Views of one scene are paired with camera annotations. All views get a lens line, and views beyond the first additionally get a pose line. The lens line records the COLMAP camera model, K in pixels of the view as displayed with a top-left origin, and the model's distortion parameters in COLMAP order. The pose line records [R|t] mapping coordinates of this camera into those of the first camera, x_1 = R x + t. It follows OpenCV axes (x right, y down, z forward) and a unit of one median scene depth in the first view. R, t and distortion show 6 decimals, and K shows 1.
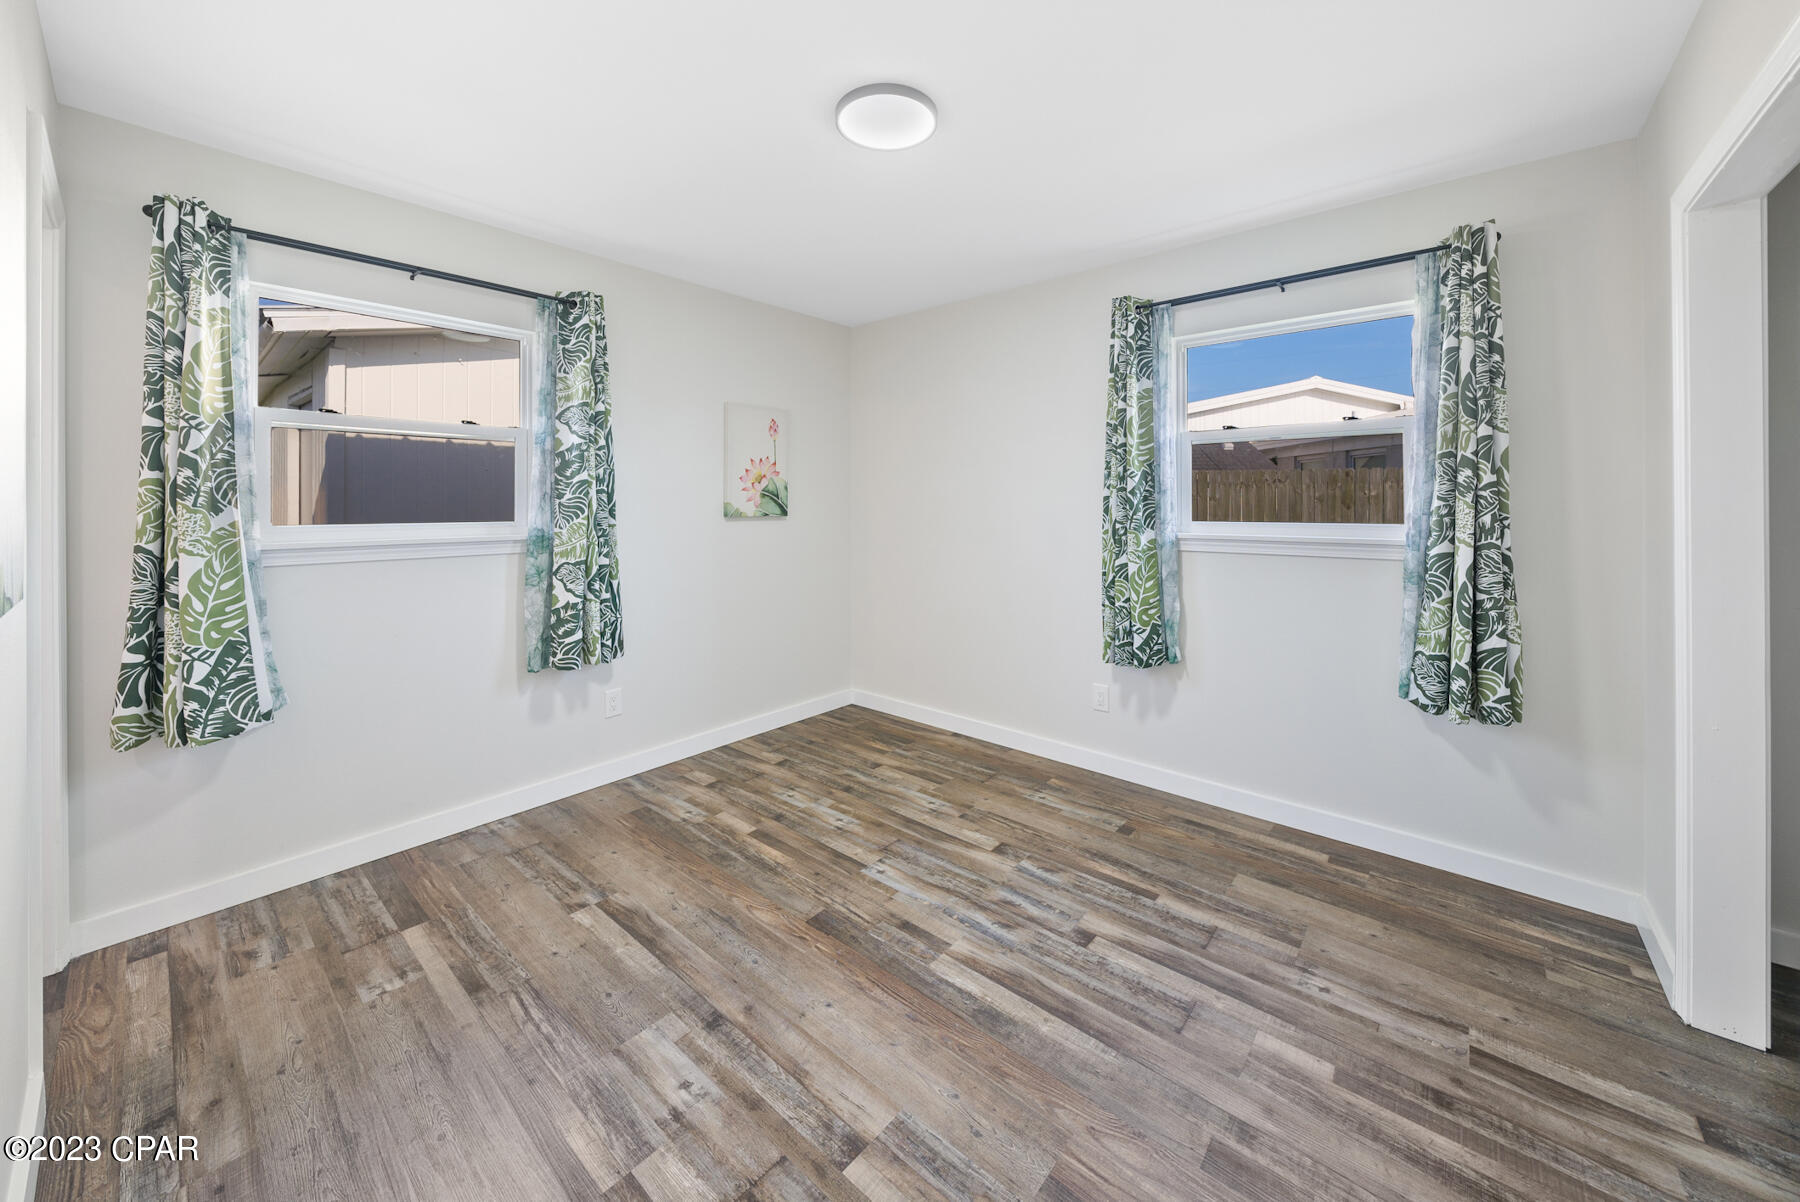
lens RADIAL K [[657.0, 0, 913.3], [0, 657.0, 498.5], [0, 0, 1]] dist [-0.003314, -0.000161]
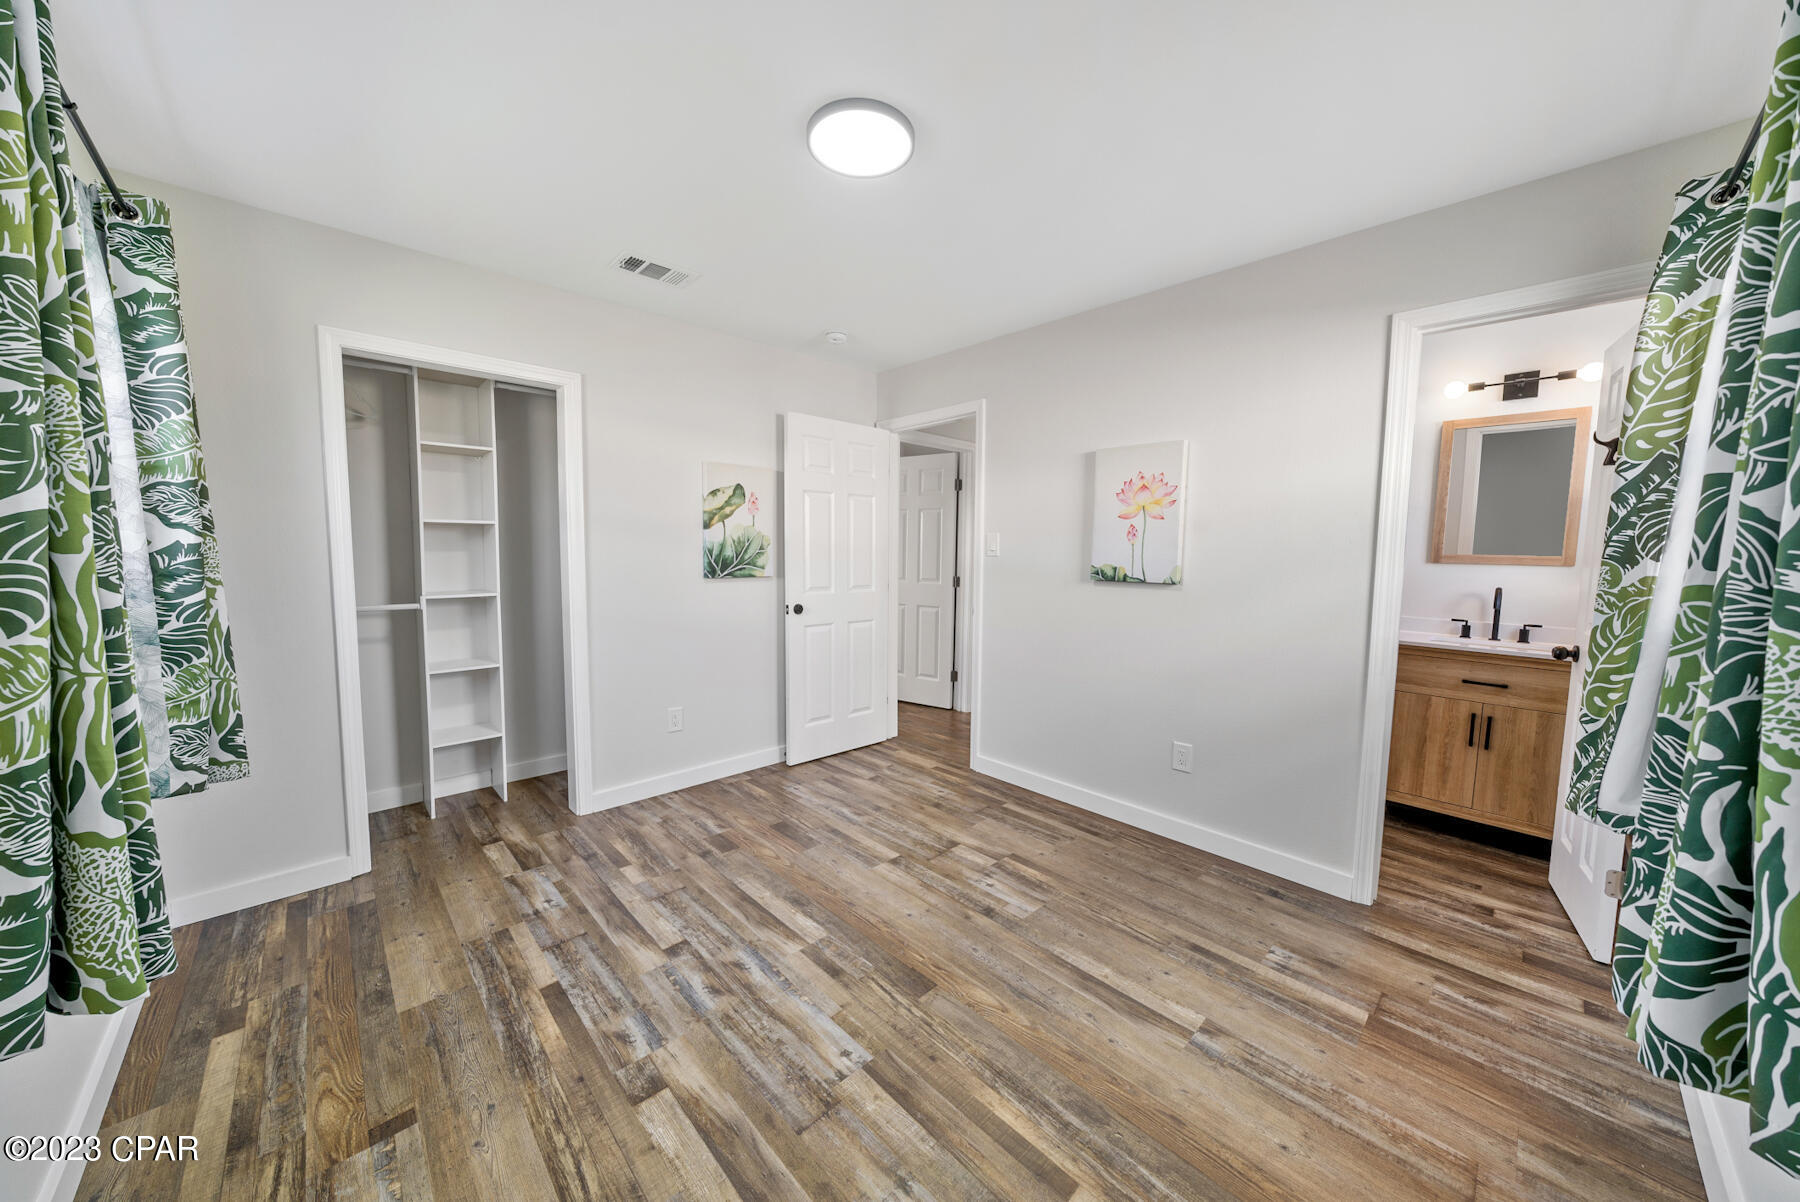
lens RADIAL K [[618.0, 0, 891.5], [0, 618.0, 608.7], [0, 0, 1]] dist [-0.000264, -0.000028]
pose [[-0.991925, -0.023755, 0.124580, -0.198578], [-0.012988, 0.996164, 0.086538, 0.019725], [-0.126157, 0.084221, -0.988429, 1.865162]]
